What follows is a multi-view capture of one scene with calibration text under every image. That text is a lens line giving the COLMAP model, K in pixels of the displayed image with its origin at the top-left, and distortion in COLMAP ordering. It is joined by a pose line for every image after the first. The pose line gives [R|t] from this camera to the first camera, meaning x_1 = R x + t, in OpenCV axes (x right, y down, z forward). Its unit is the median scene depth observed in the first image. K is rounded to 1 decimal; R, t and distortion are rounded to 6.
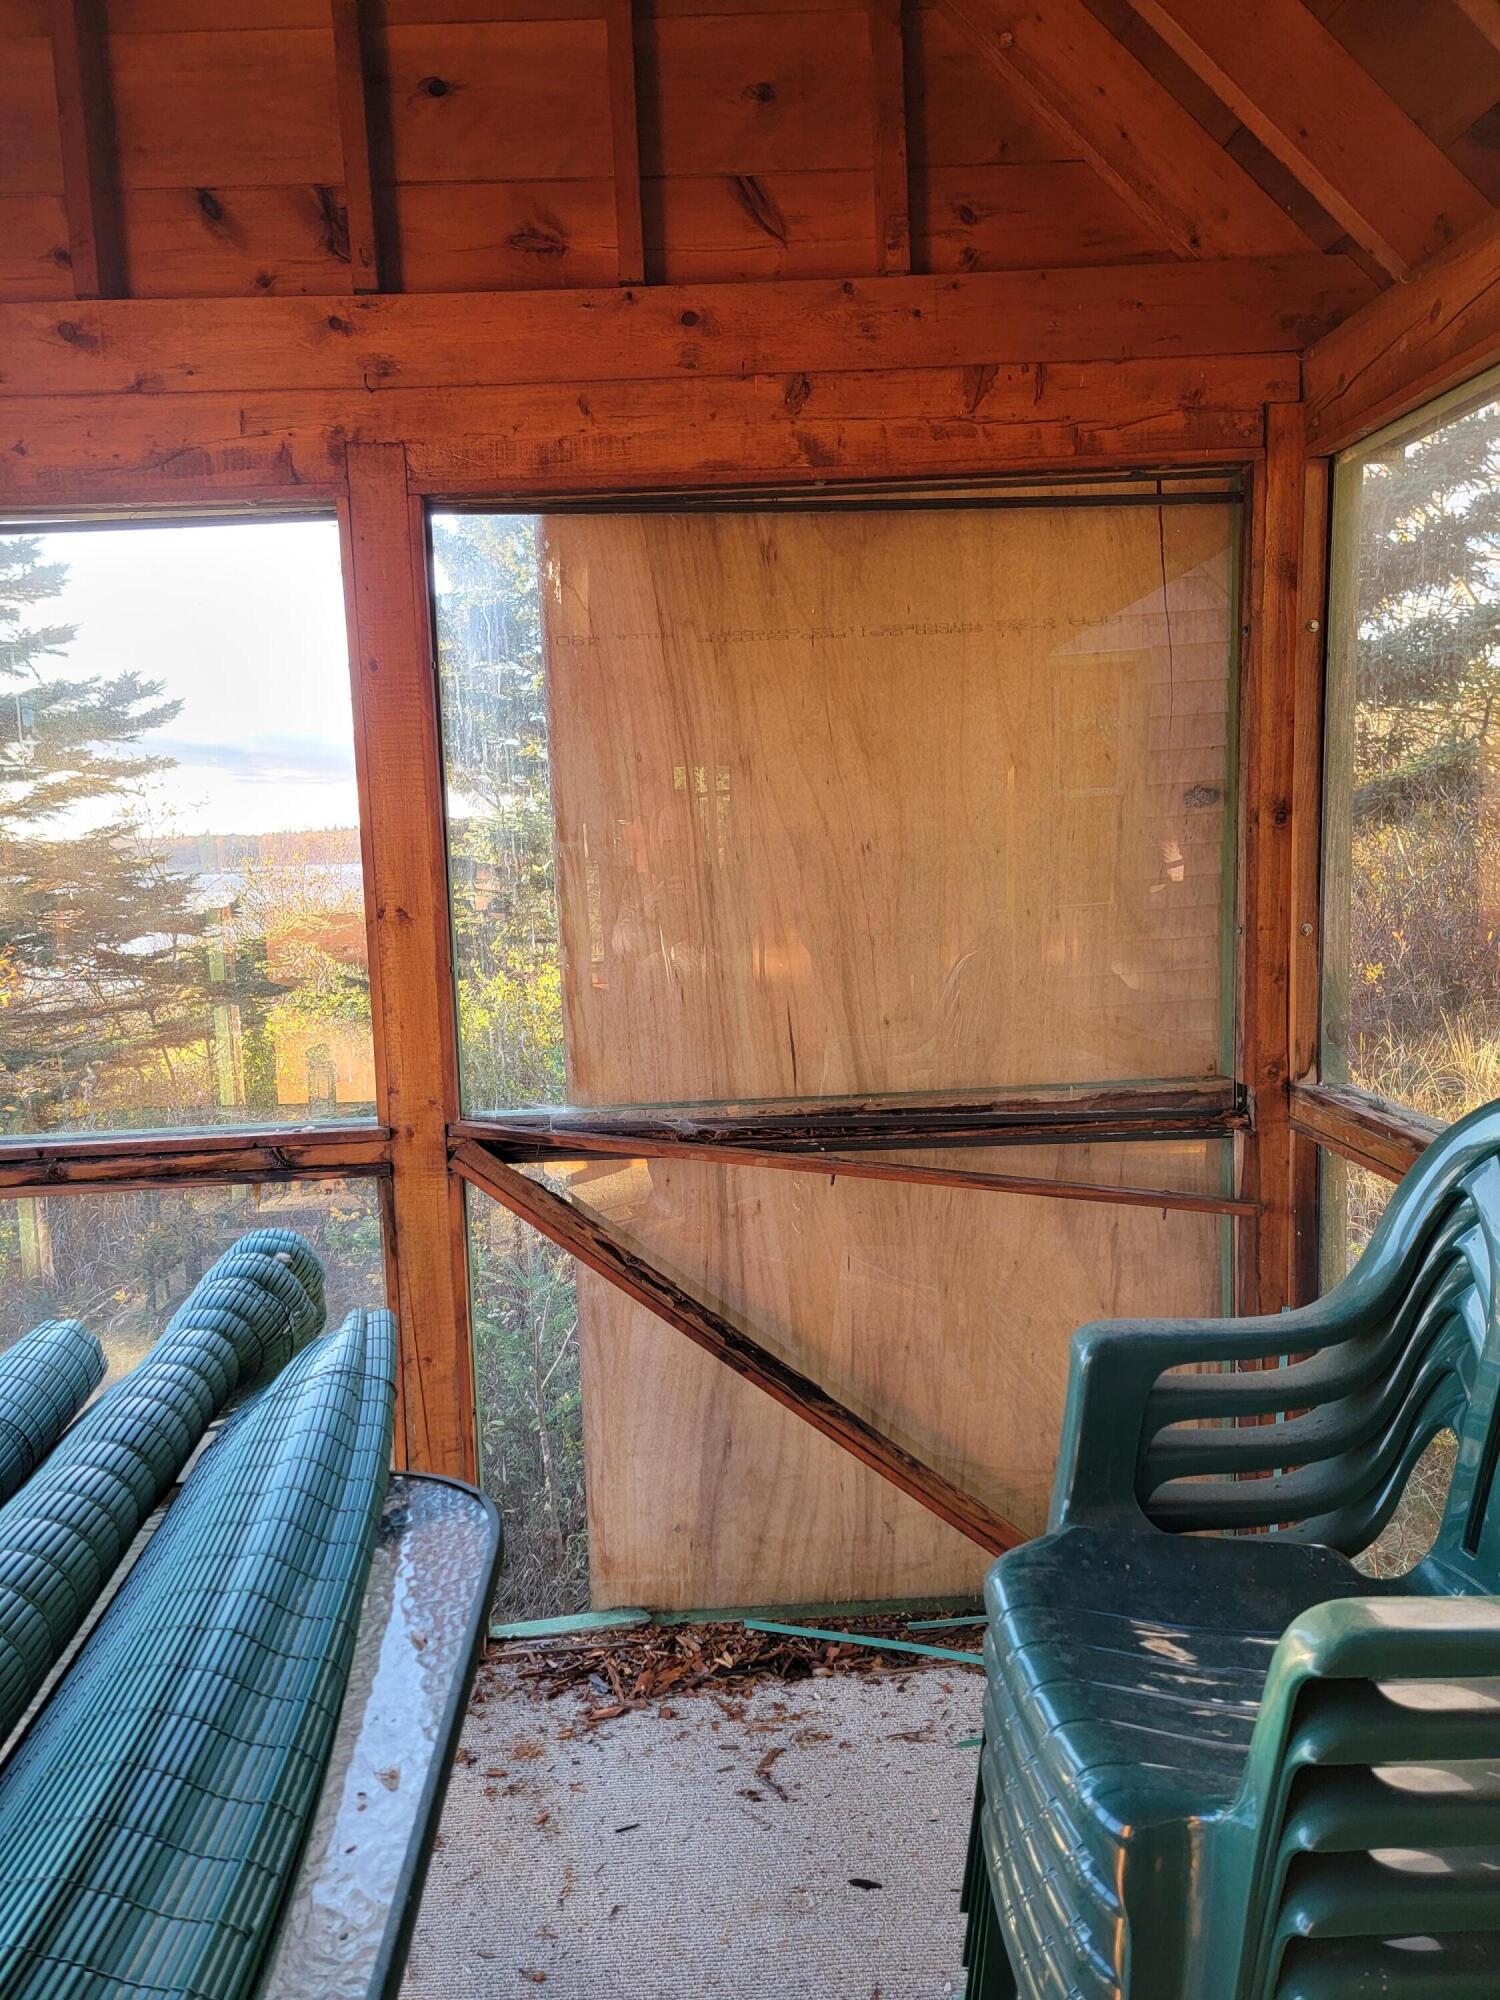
lens RADIAL K [[1371.6, 0, 716.1], [0, 1371.6, 994.4], [0, 0, 1]] dist [0.079895, -0.060683]
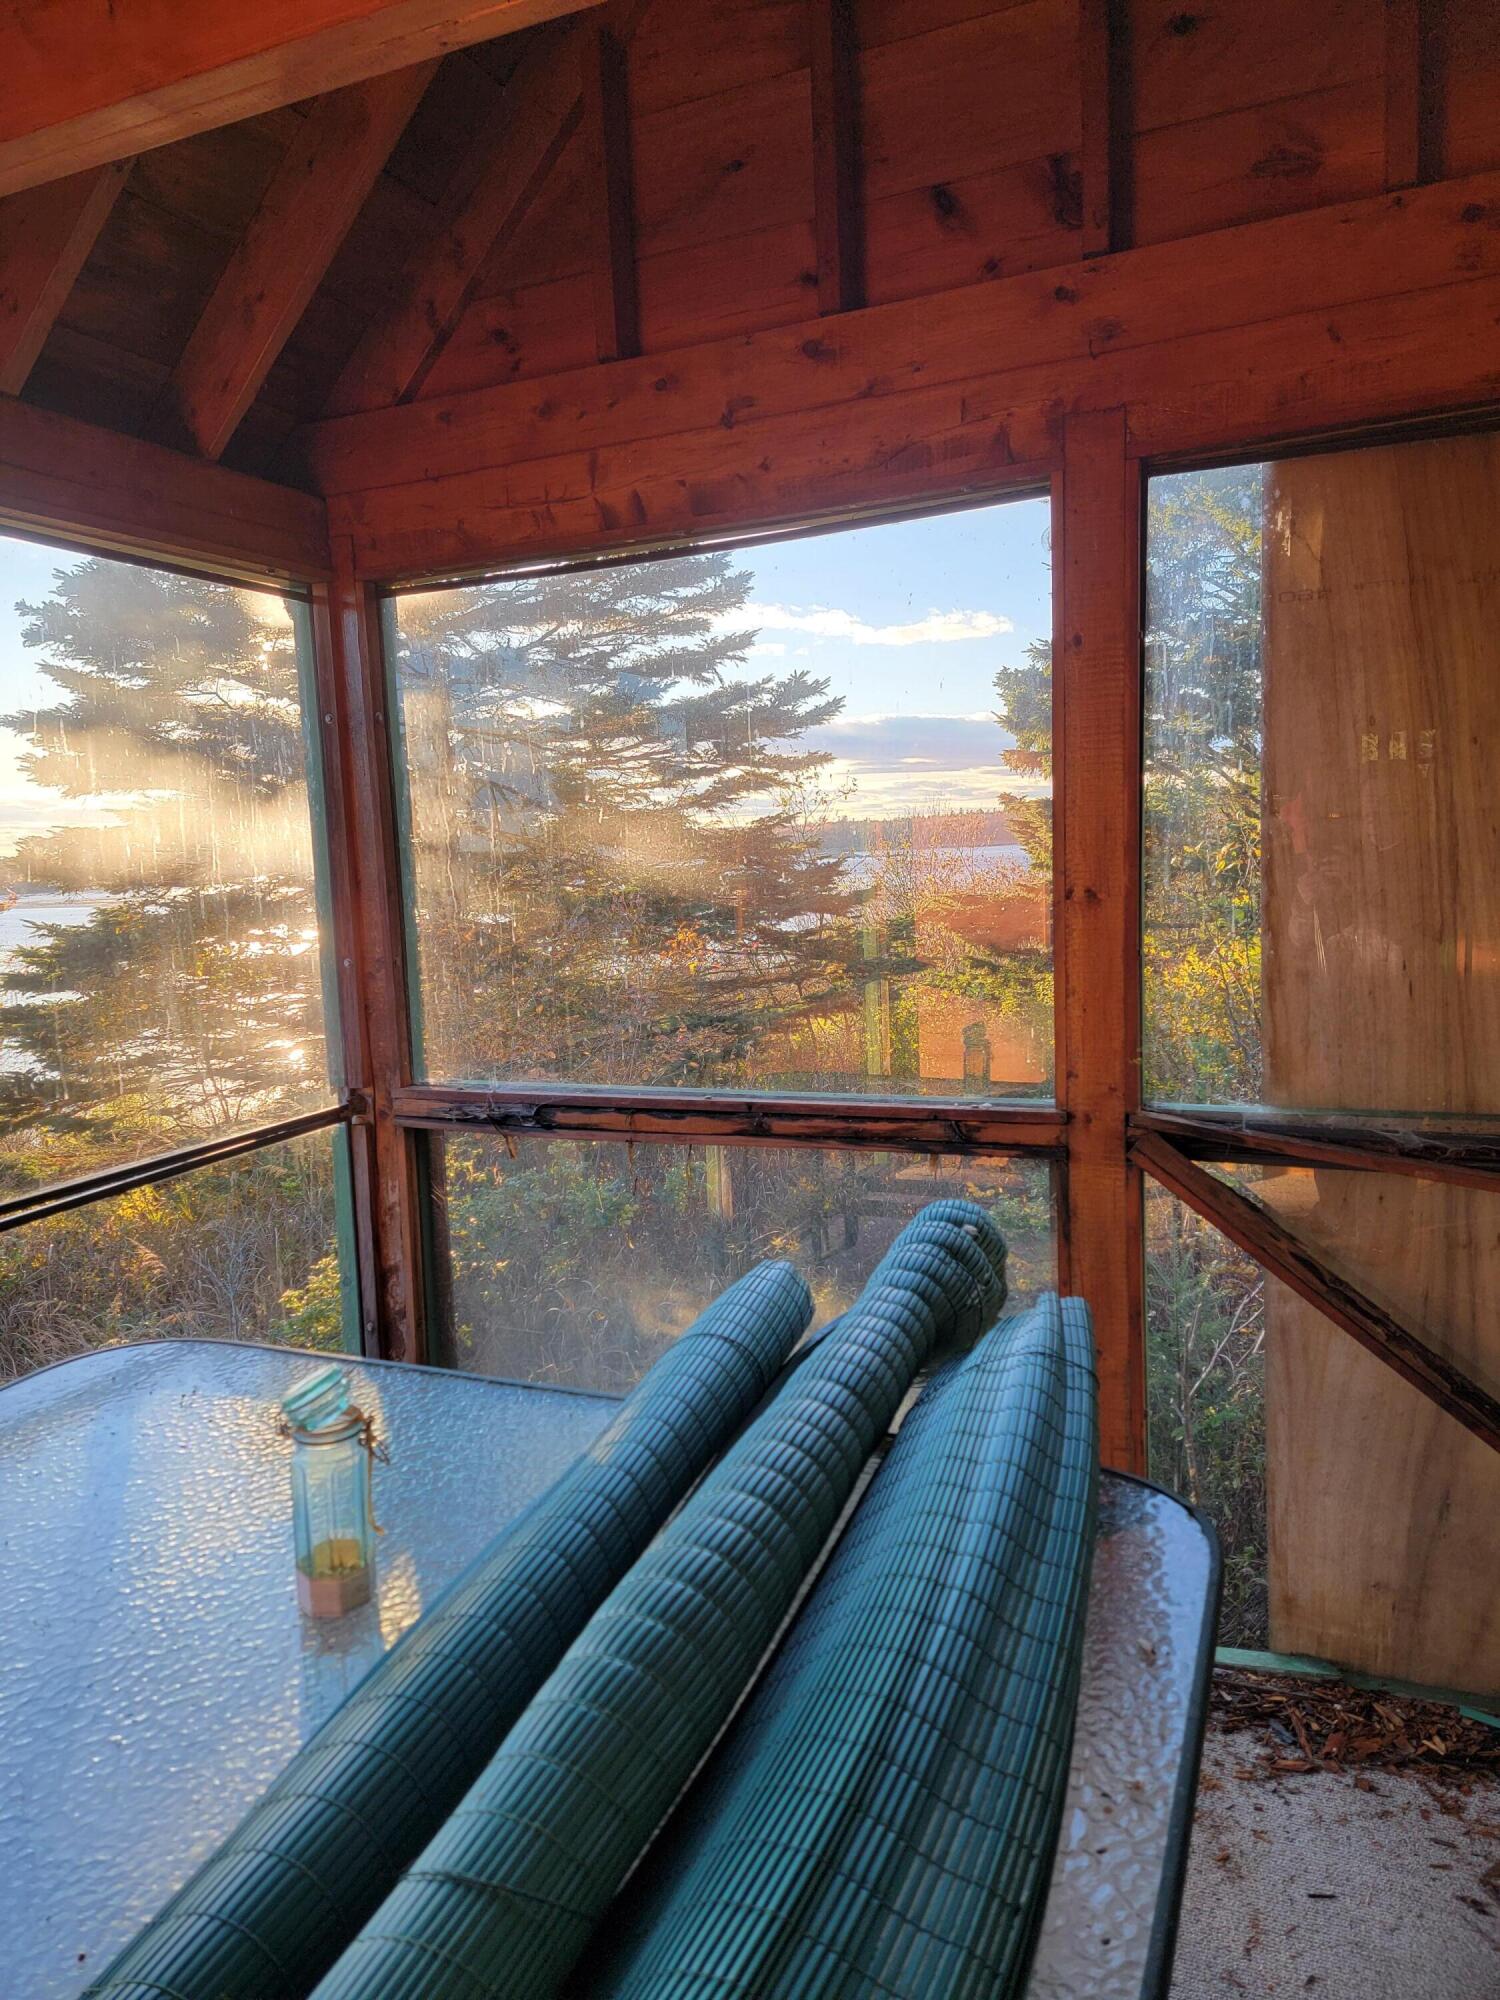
lens RADIAL K [[1368.3, 0, 720.4], [0, 1368.3, 998.1], [0, 0, 1]] dist [0.095083, -0.083884]
pose [[0.903813, 0.045702, -0.425480, -0.046611], [-0.039339, 0.998944, 0.023734, 0.001958], [0.426115, -0.004713, 0.904657, 0.003419]]
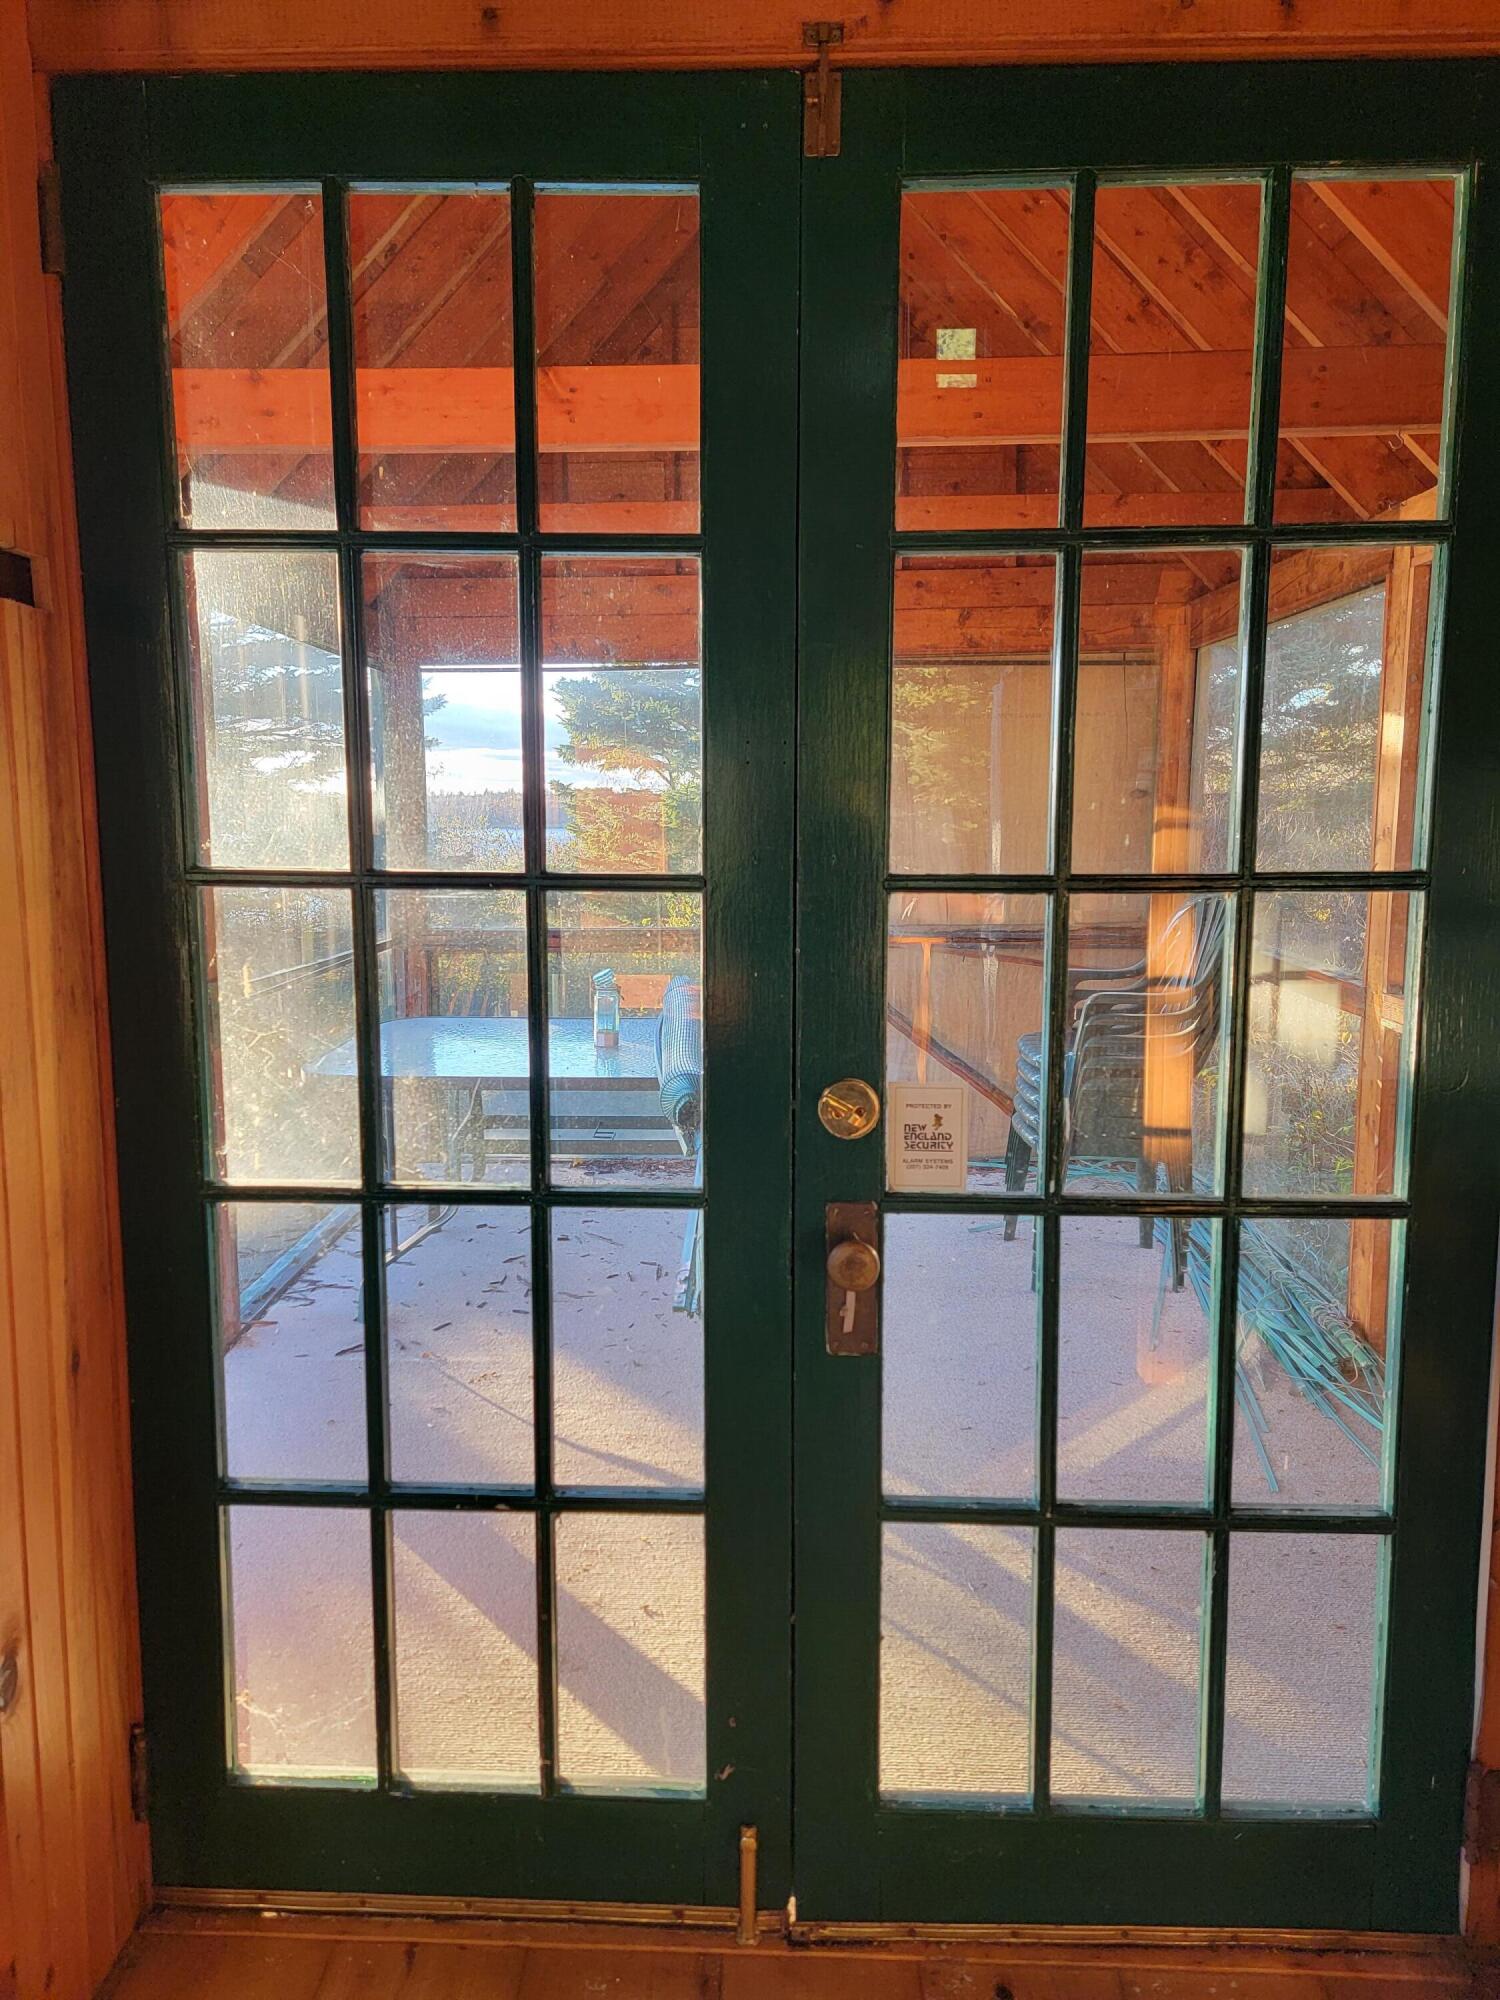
lens RADIAL K [[1377.2, 0, 703.2], [0, 1377.2, 1000.8], [0, 0, 1]] dist [0.076463, -0.061629]
pose [[0.996358, 0.044379, -0.072811, -0.182724], [-0.042825, 0.998823, 0.022766, 0.182325], [0.073736, -0.019565, 0.997086, -1.385508]]
